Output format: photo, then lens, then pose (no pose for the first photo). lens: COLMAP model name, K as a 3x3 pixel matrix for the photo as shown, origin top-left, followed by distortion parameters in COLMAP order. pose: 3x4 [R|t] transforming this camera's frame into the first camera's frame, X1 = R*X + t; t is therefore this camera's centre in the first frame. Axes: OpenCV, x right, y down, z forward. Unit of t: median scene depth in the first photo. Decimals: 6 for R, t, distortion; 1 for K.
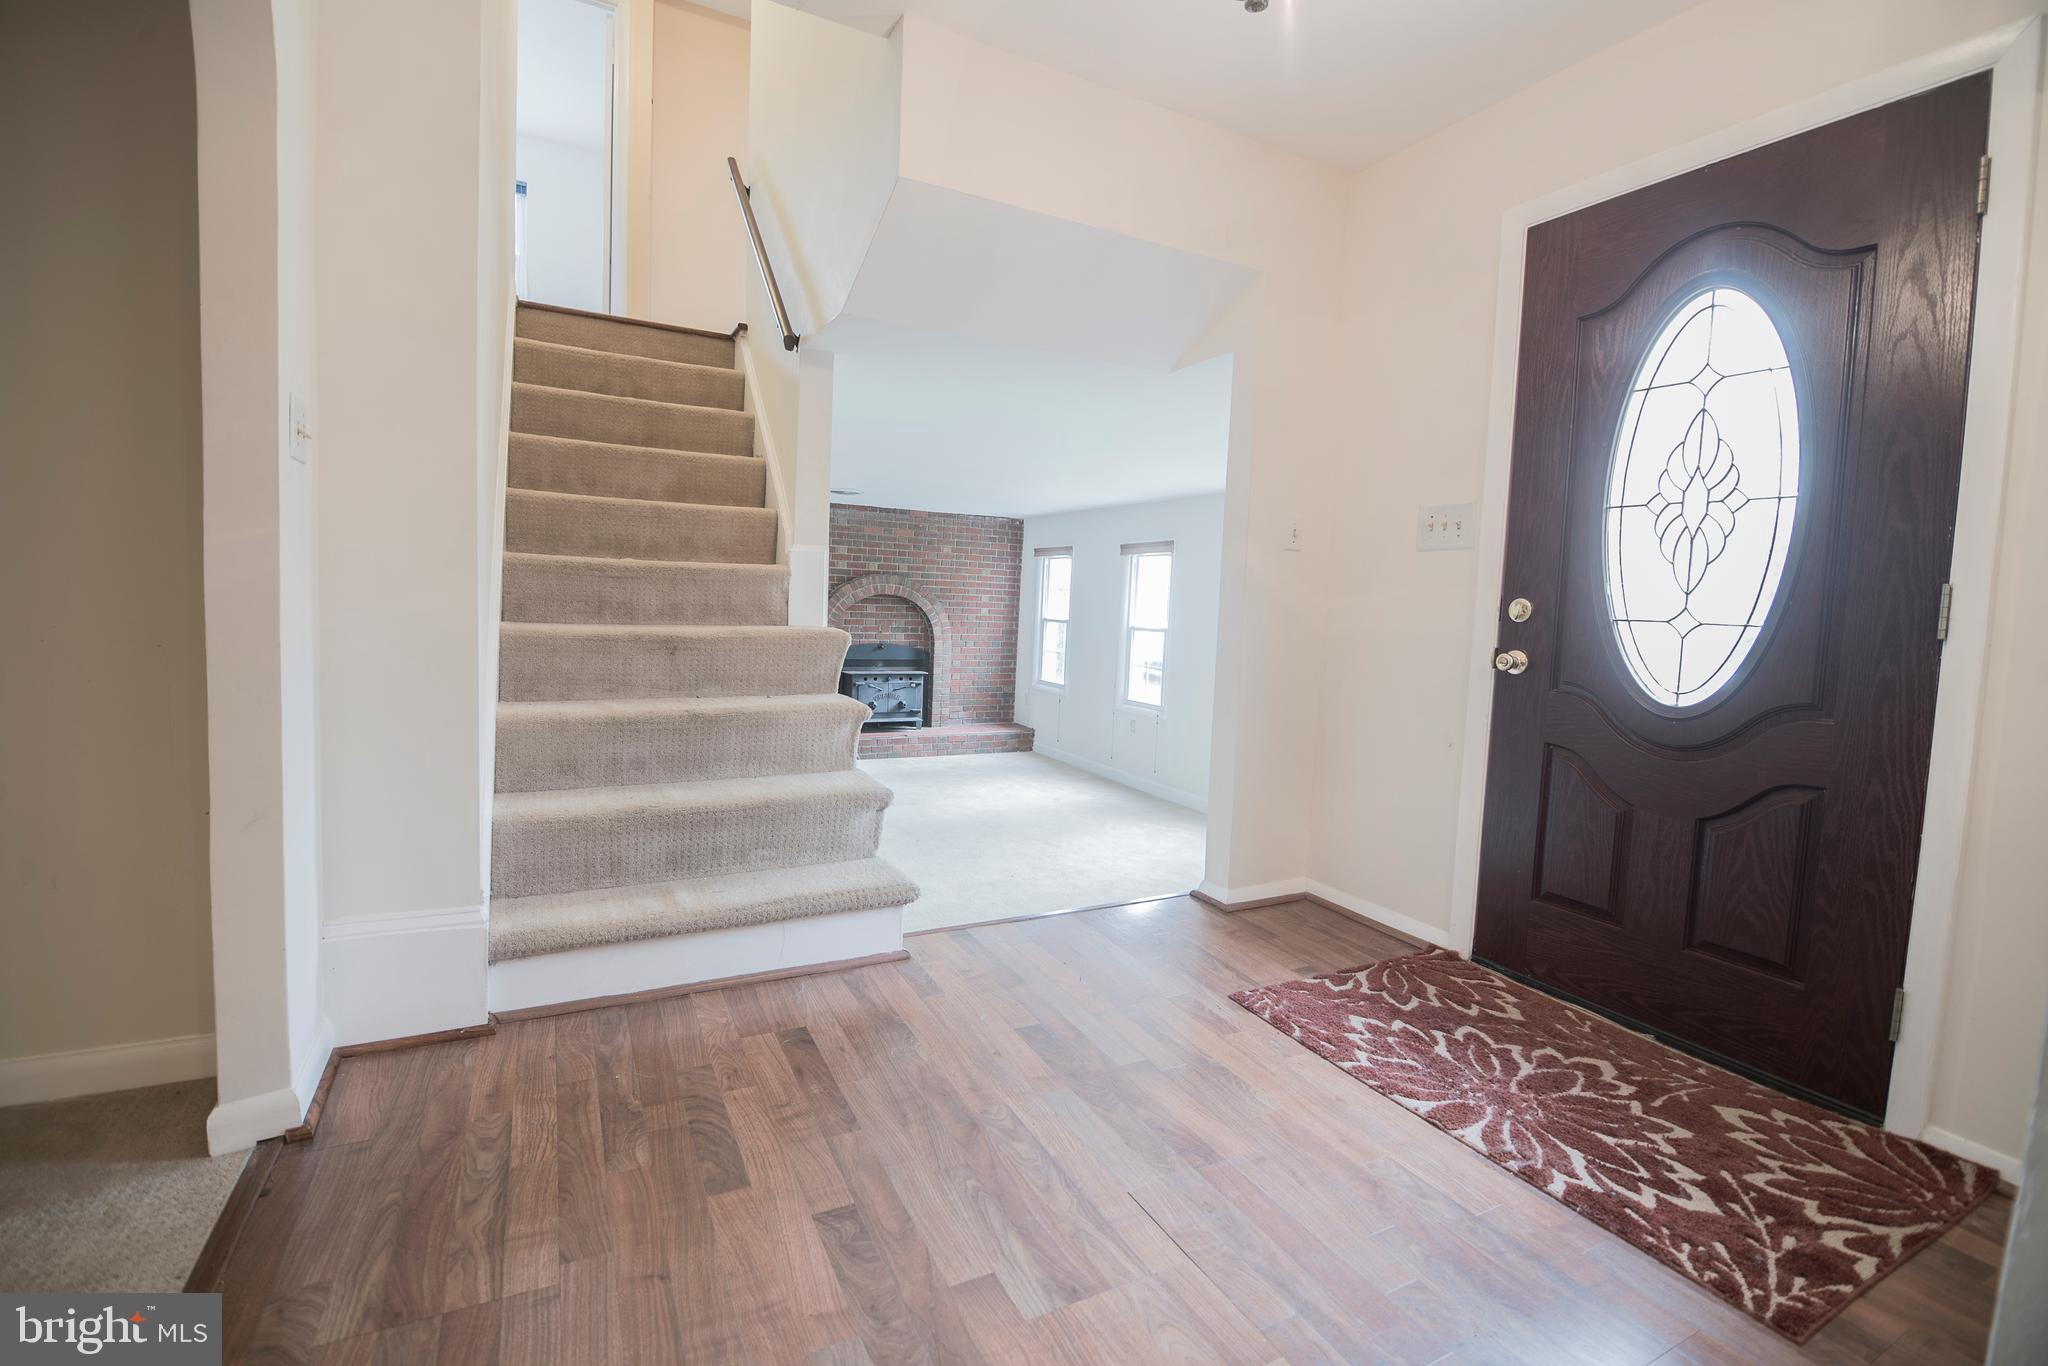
lens RADIAL K [[899.5, 0, 1021.9], [0, 899.5, 673.6], [0, 0, 1]] dist [-0.000831, -0.000053]
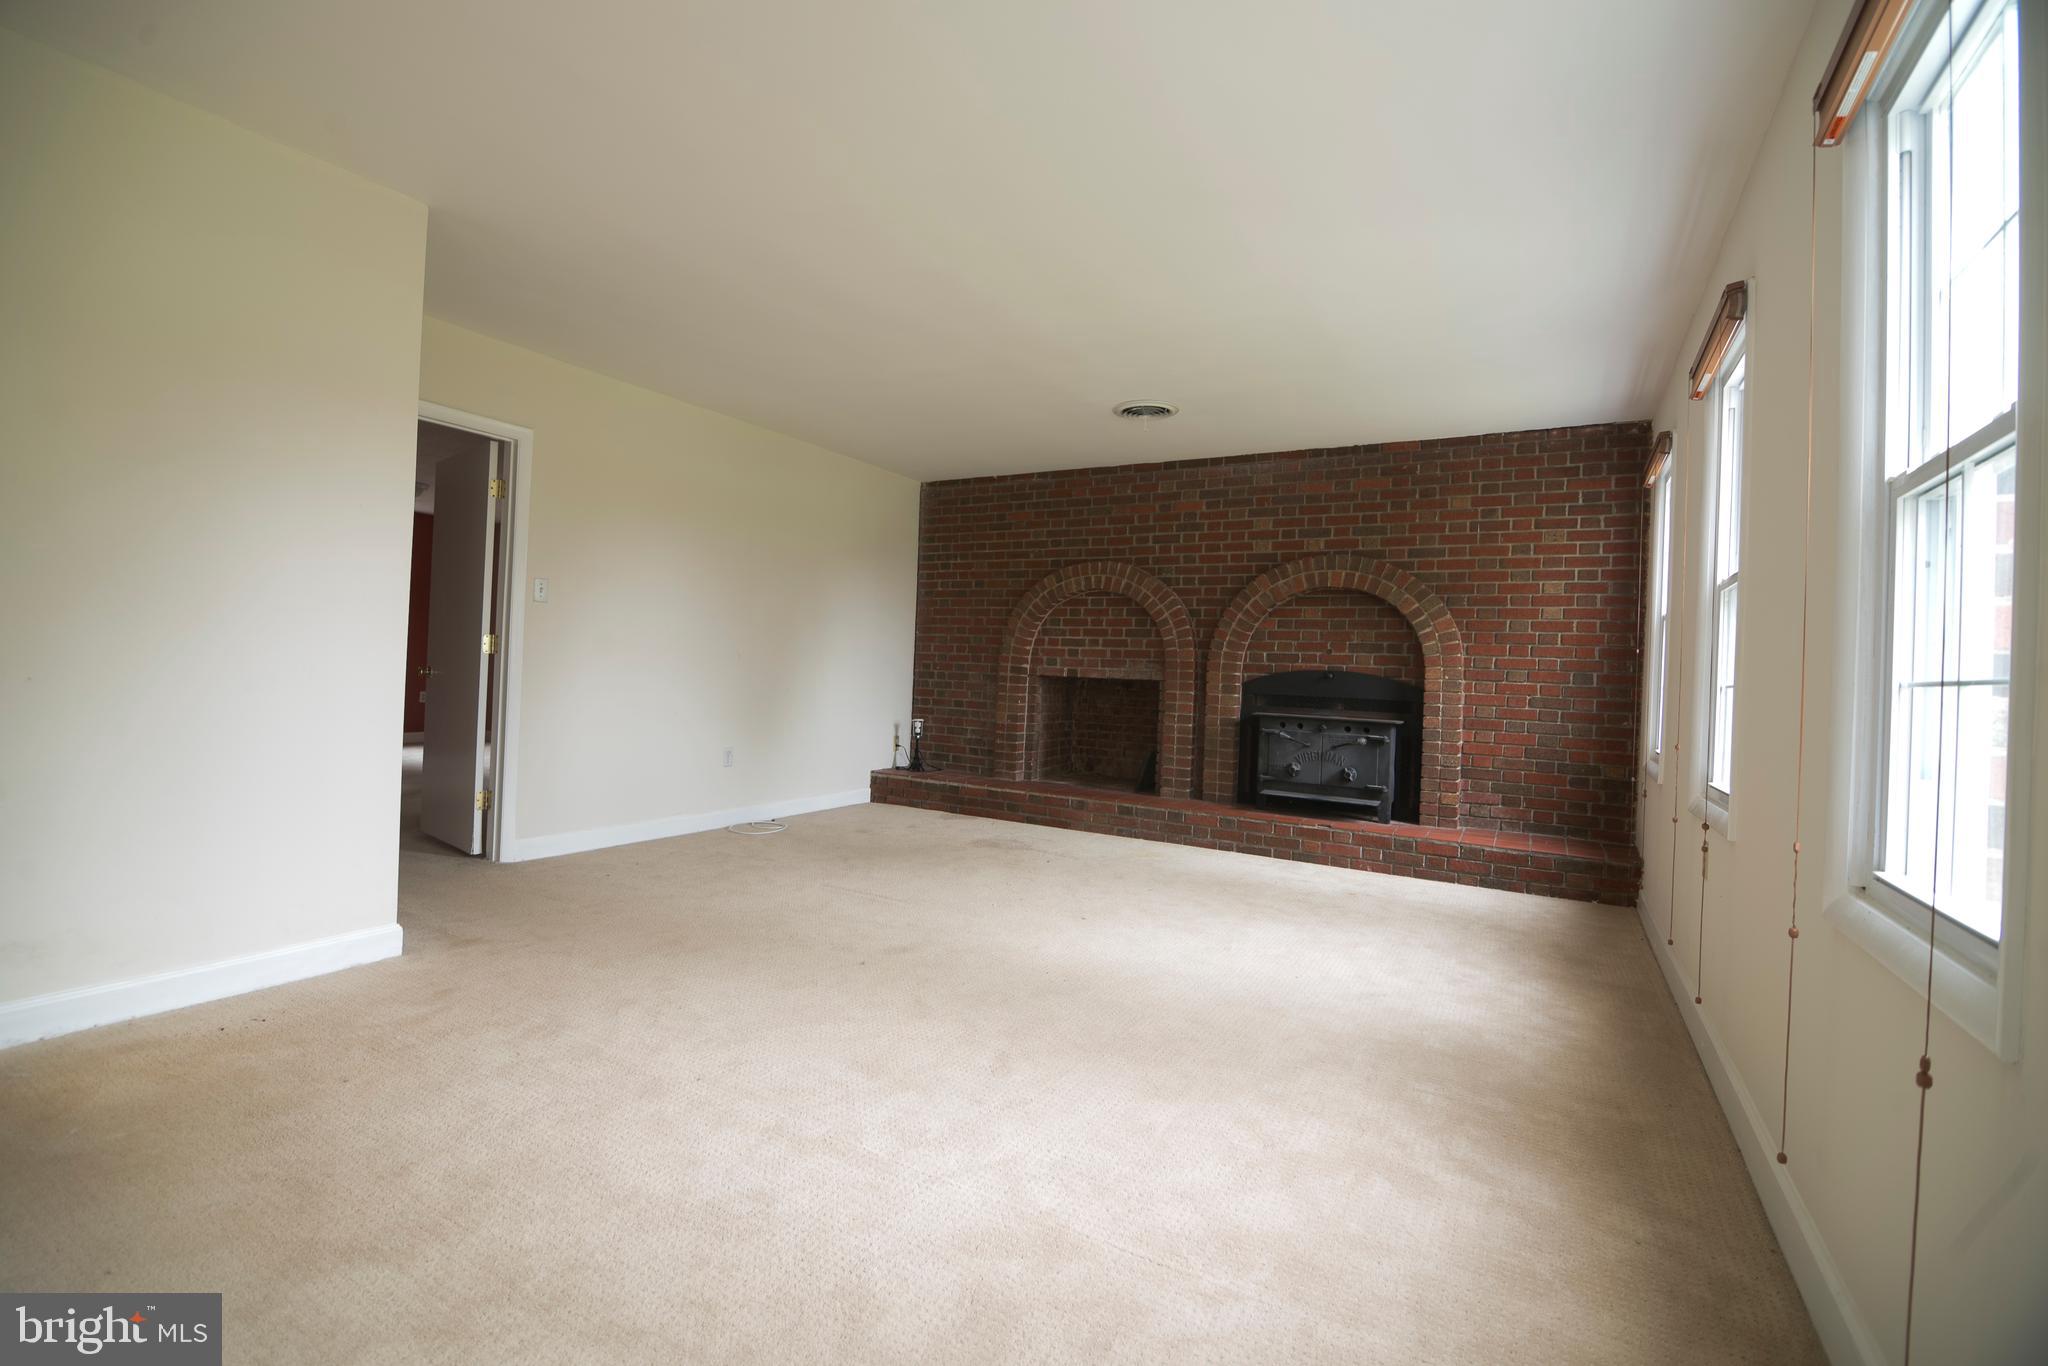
lens RADIAL K [[899.5, 0, 1024.9], [0, 899.5, 672.6], [0, 0, 1]] dist [-0.000831, -0.000053]
pose [[0.524868, -0.016906, -0.851015, 0.246510], [-0.090969, 0.992962, -0.075832, 0.031623], [0.846308, 0.117218, 0.519637, 0.510441]]
